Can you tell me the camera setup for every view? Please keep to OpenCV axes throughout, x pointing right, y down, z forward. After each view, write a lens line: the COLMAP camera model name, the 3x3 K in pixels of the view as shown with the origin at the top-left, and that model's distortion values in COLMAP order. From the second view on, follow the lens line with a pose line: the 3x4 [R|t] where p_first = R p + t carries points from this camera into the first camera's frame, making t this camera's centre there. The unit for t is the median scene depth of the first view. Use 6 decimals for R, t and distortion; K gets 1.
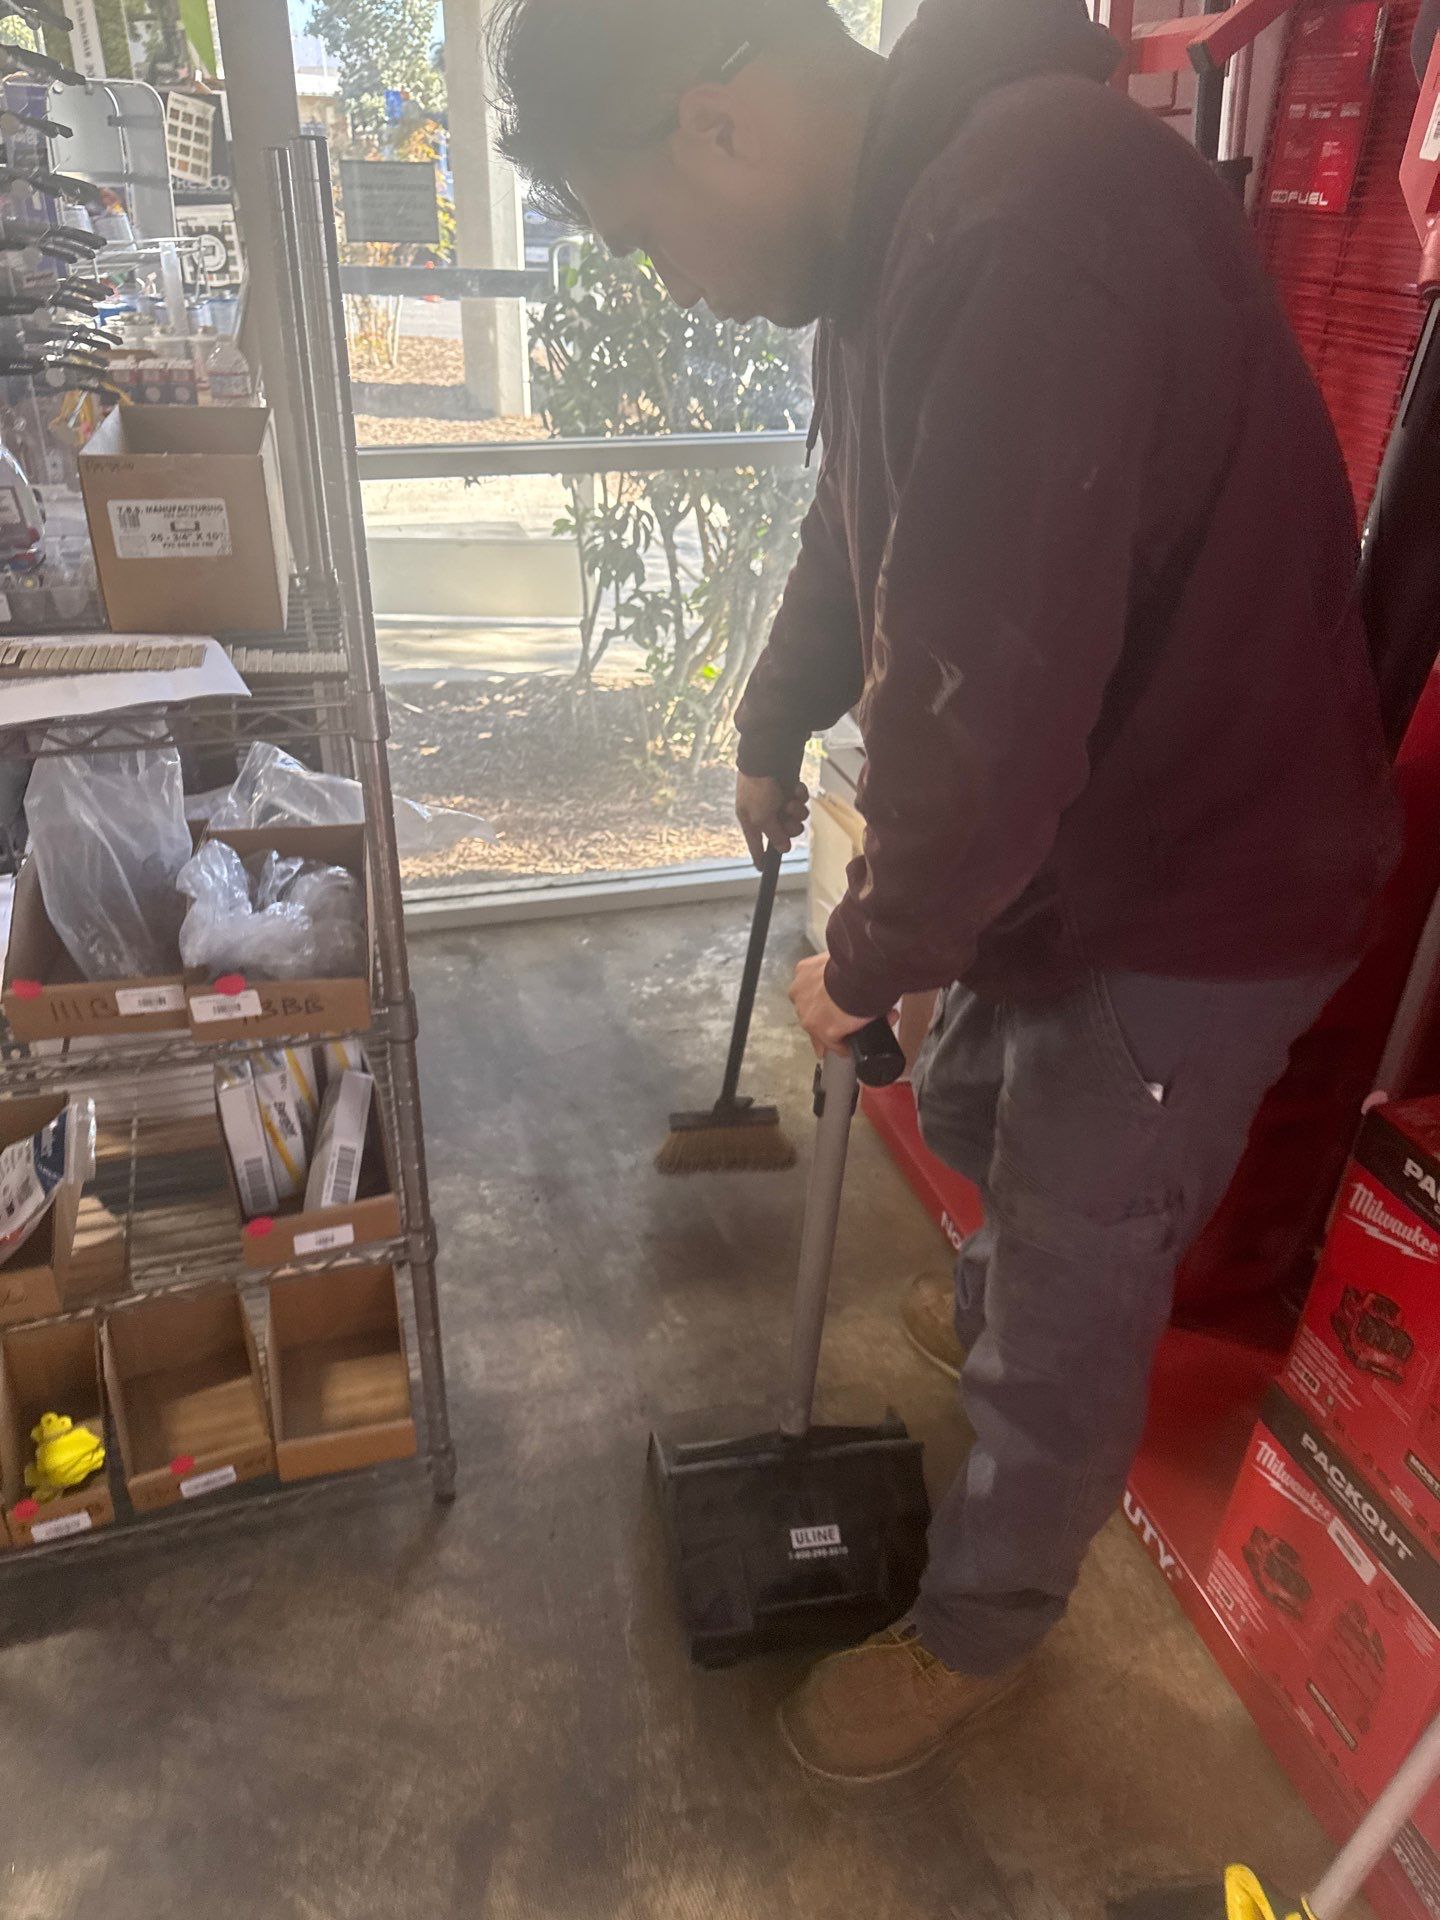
lens RADIAL K [[1313.2, 0, 720.0], [0, 1313.2, 960.0], [0, 0, 1]] dist [0.047428, -0.042749]
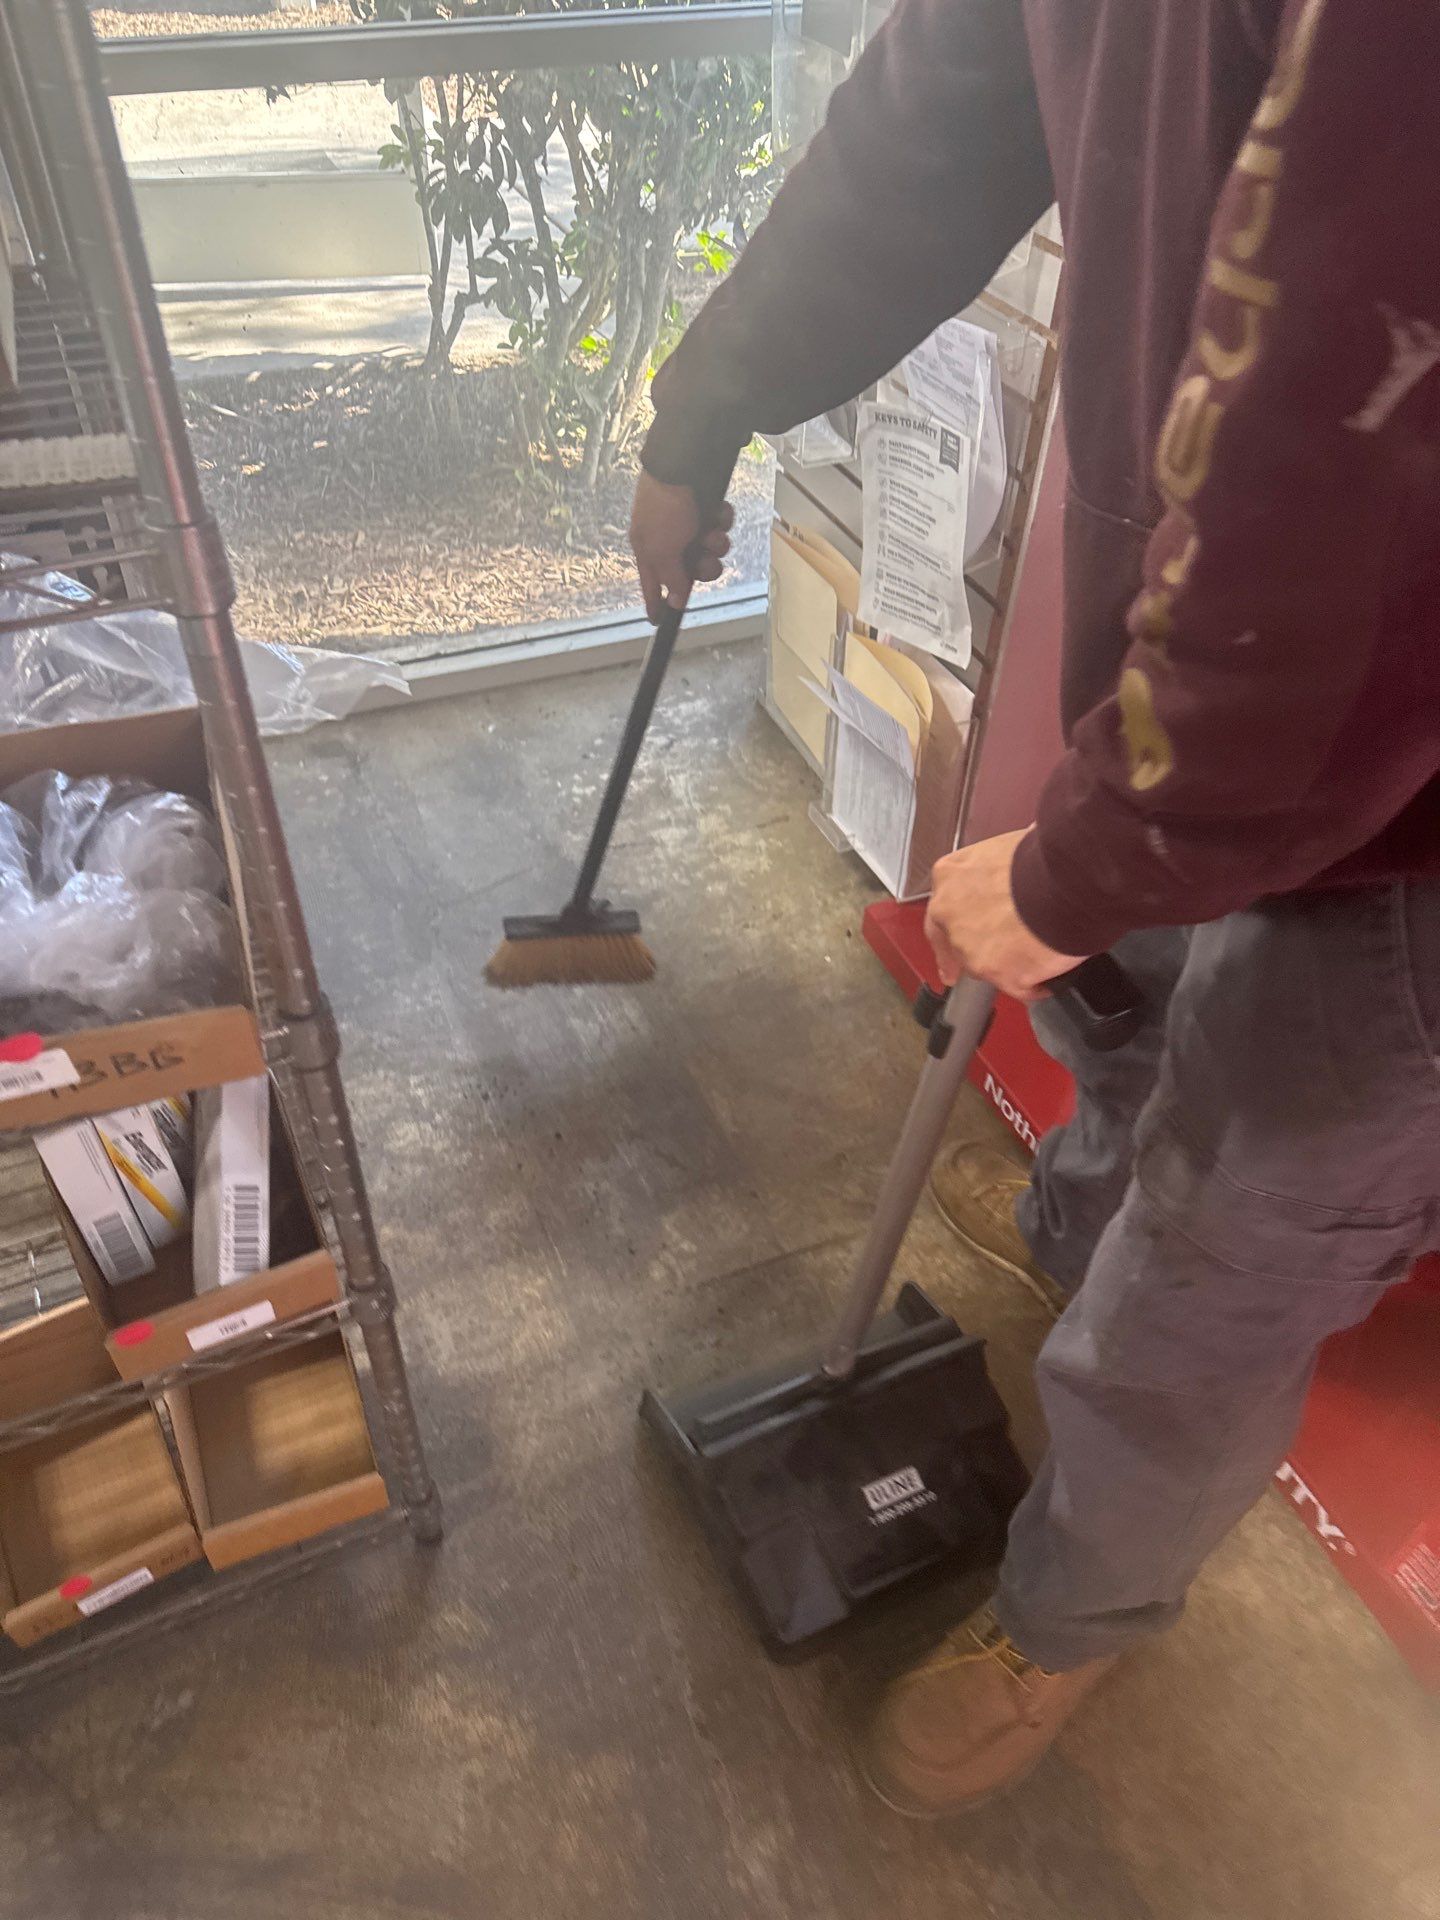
lens RADIAL K [[1327.1, 0, 724.1], [0, 1327.1, 935.7], [0, 0, 1]] dist [0.036039, -0.021729]
pose [[0.992634, -0.082042, 0.089145, -0.055887], [0.060351, 0.972871, 0.223337, -0.081020], [-0.105049, -0.216311, 0.970657, 0.212159]]
